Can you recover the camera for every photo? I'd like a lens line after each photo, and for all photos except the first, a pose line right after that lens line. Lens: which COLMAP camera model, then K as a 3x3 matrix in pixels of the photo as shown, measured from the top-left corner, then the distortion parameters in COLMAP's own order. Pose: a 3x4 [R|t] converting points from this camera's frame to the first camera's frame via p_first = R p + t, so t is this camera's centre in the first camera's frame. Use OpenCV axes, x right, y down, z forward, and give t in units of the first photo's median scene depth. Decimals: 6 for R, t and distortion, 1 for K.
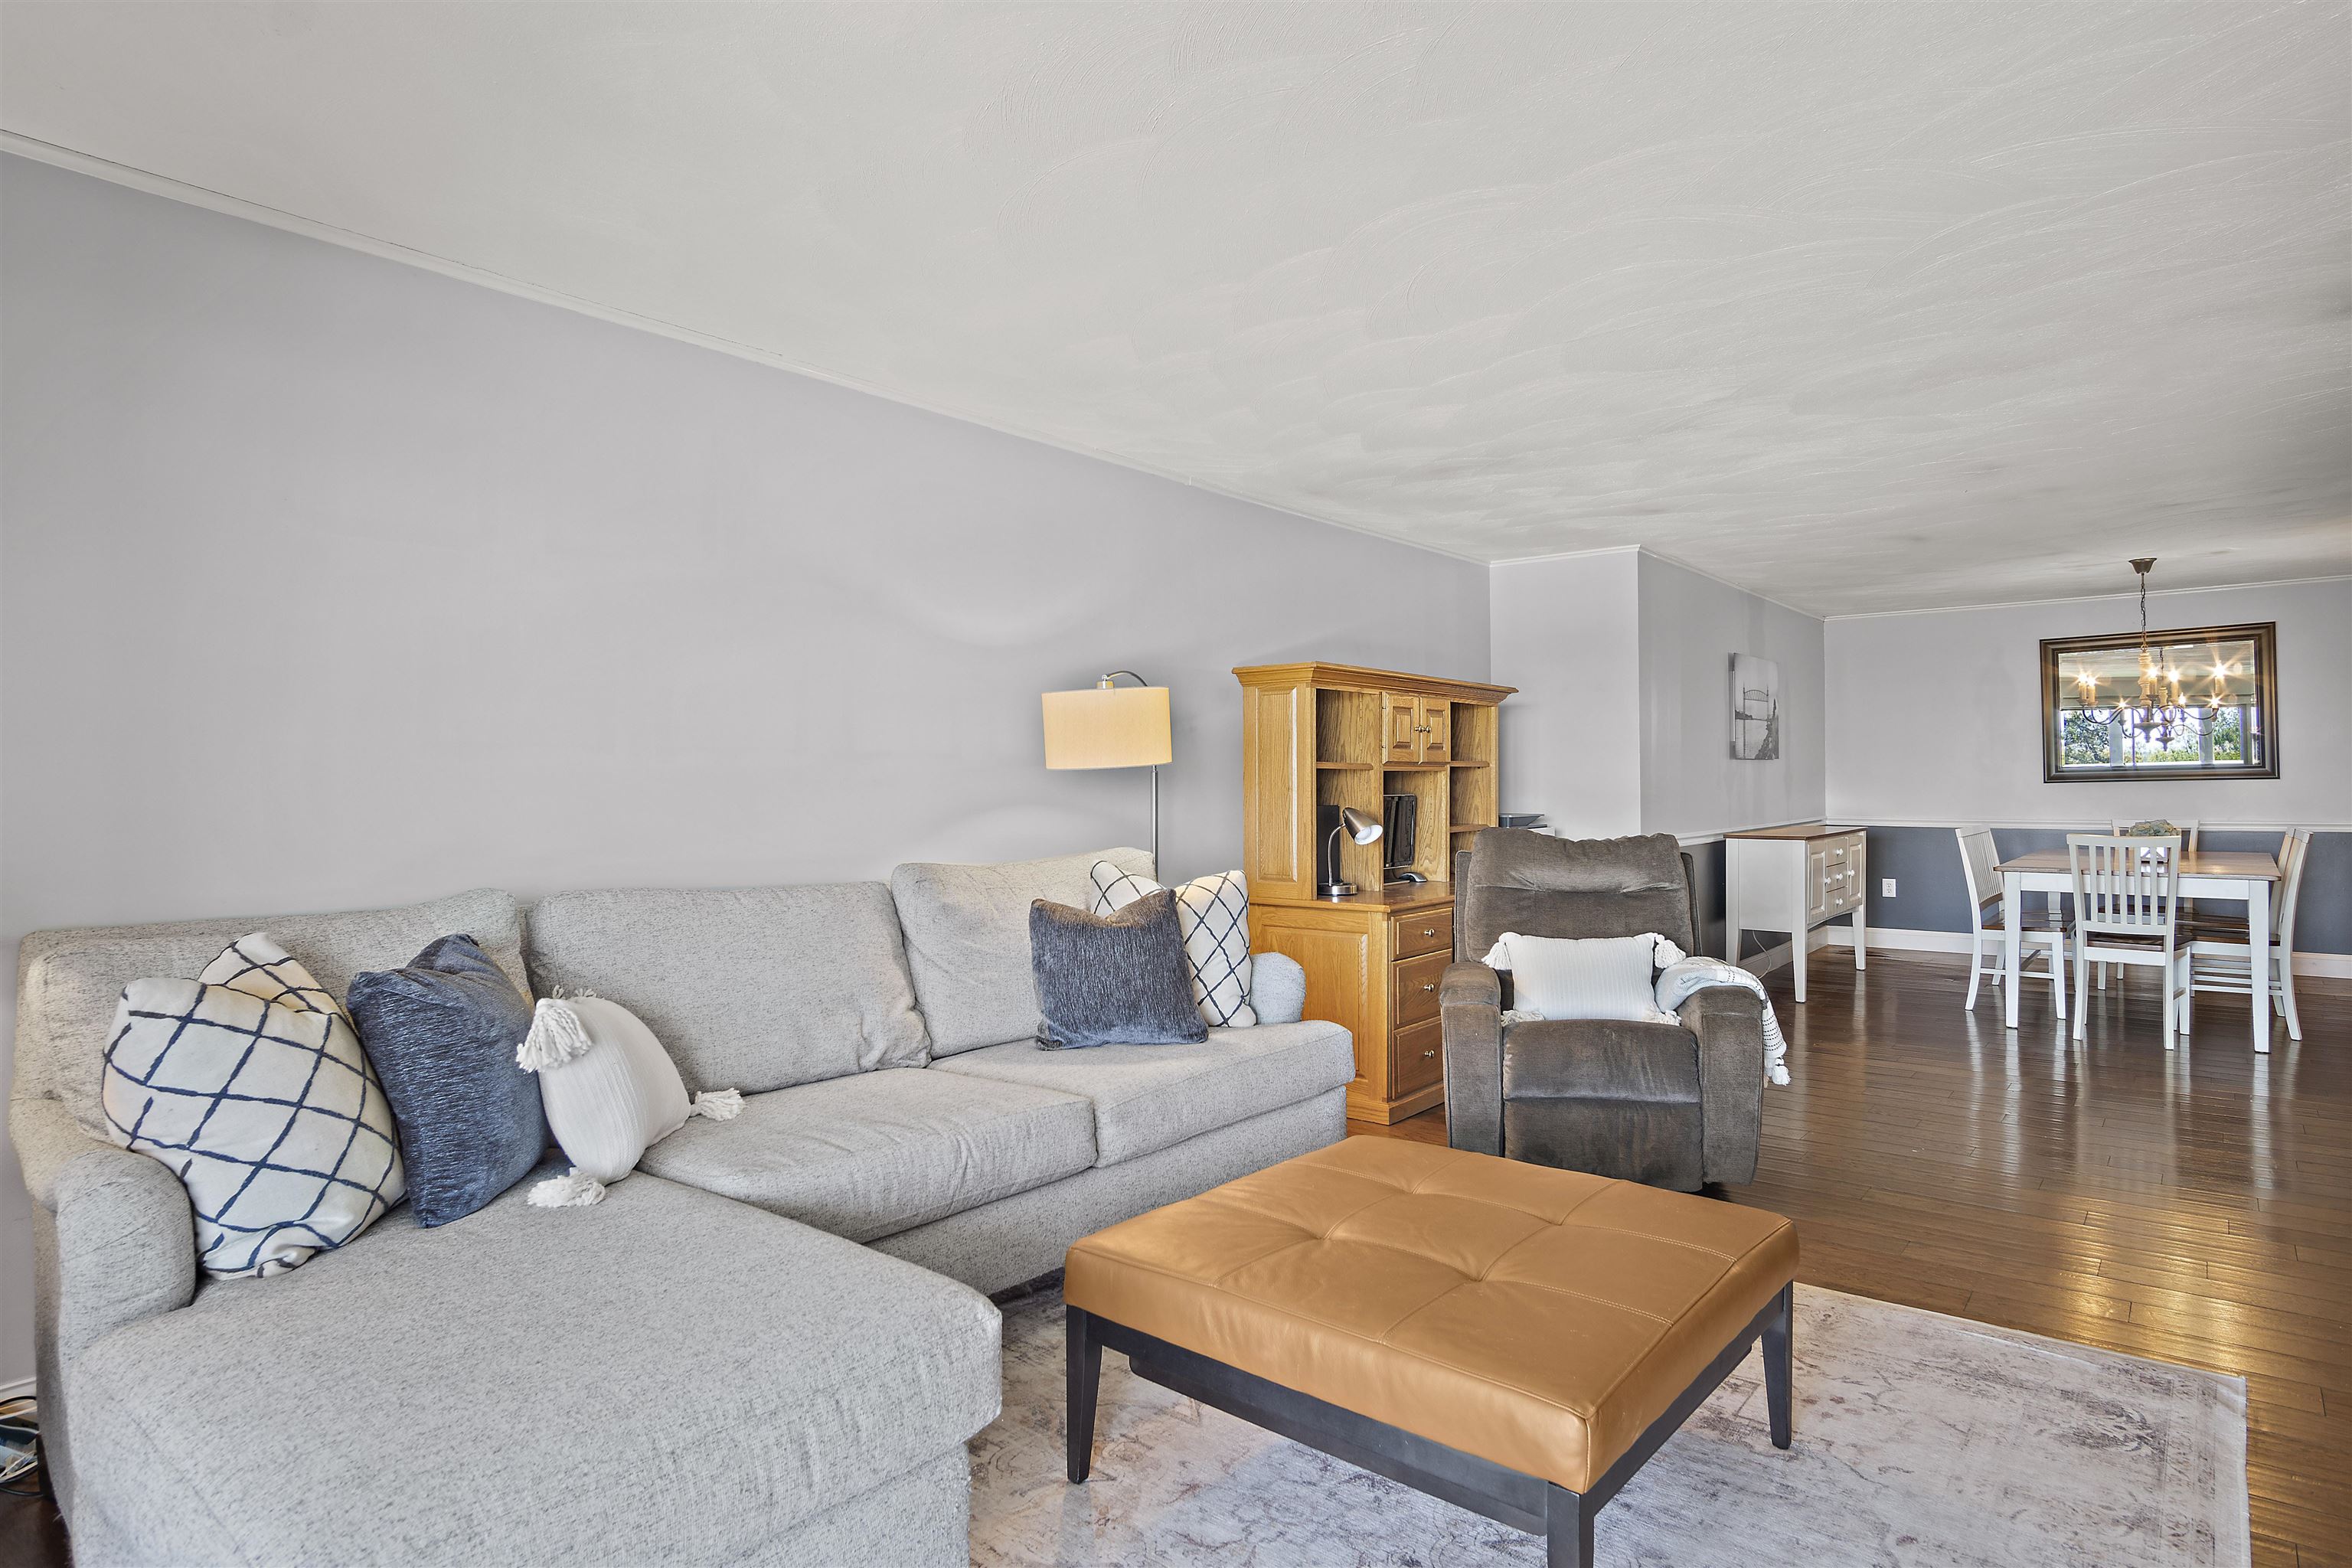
lens RADIAL K [[1296.9, 0, 1232.2], [0, 1296.9, 763.5], [0, 0, 1]] dist [-0.028616, 0.007798]
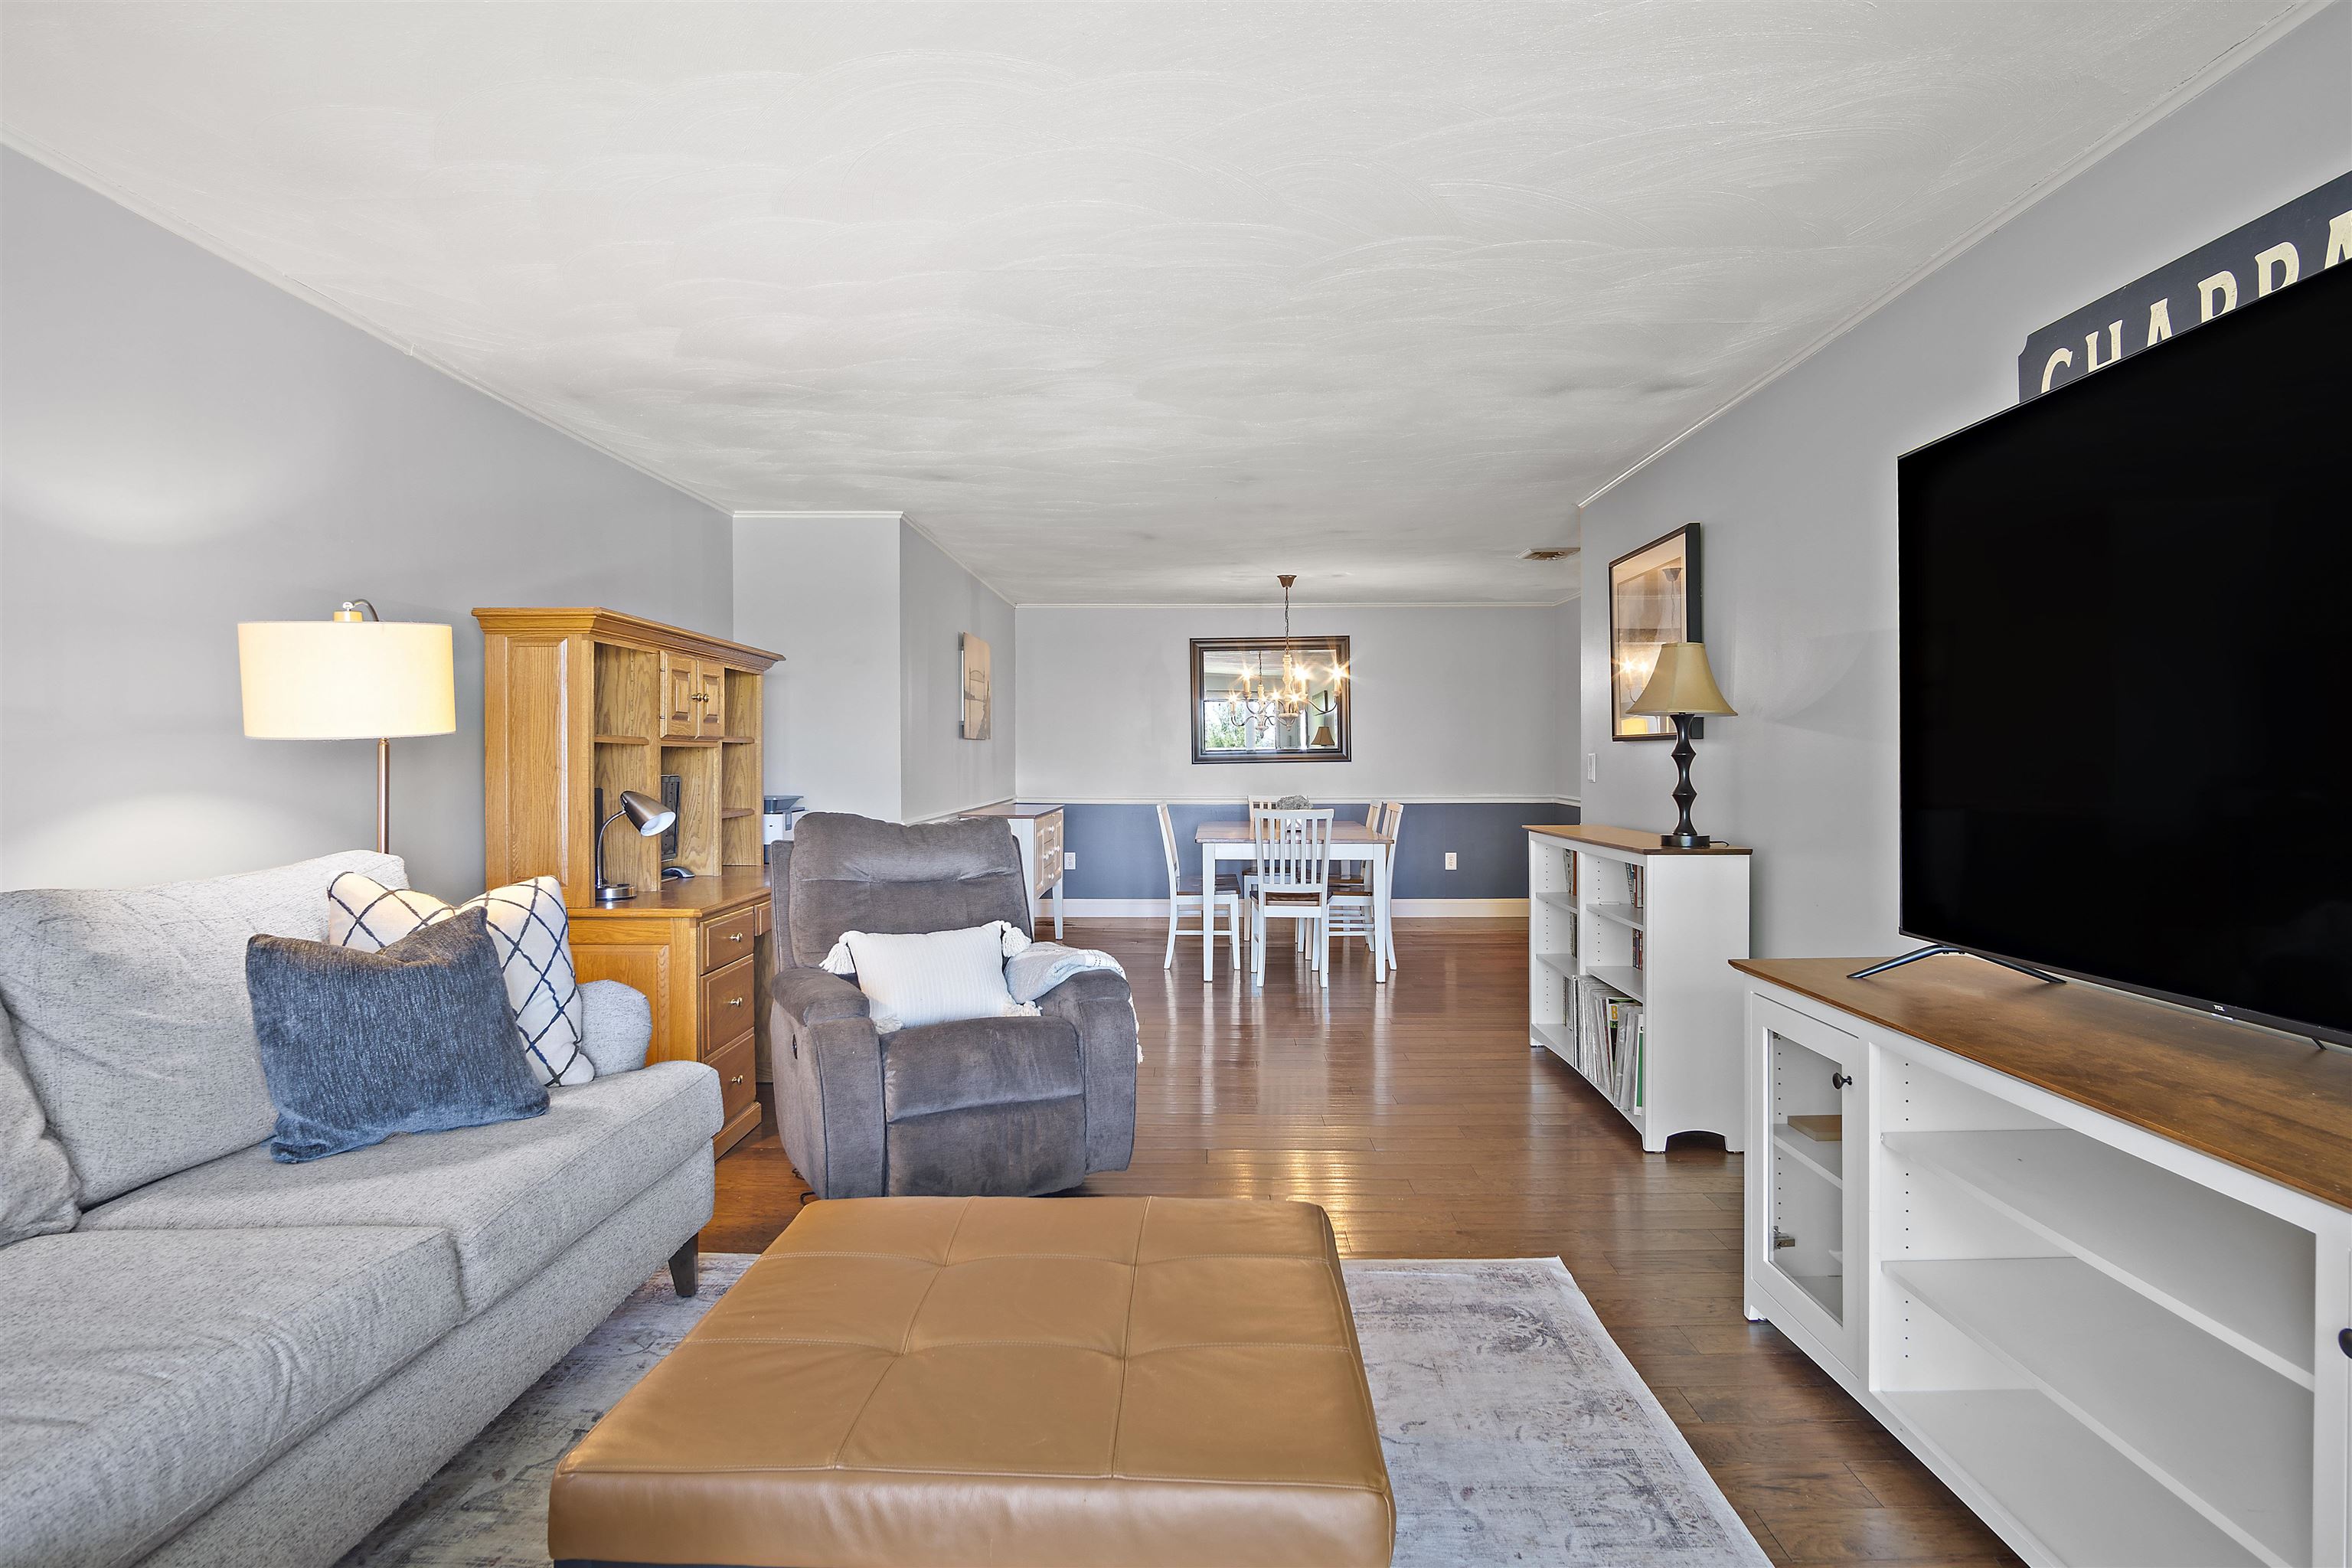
lens RADIAL K [[1296.9, 0, 1175.1], [0, 1296.9, 761.4], [0, 0, 1]] dist [-0.028616, 0.007798]
pose [[0.785362, 0.005197, 0.619015, -0.175219], [-0.013943, 0.999860, 0.009295, 0.004034], [-0.618879, -0.015931, 0.785324, 0.190508]]
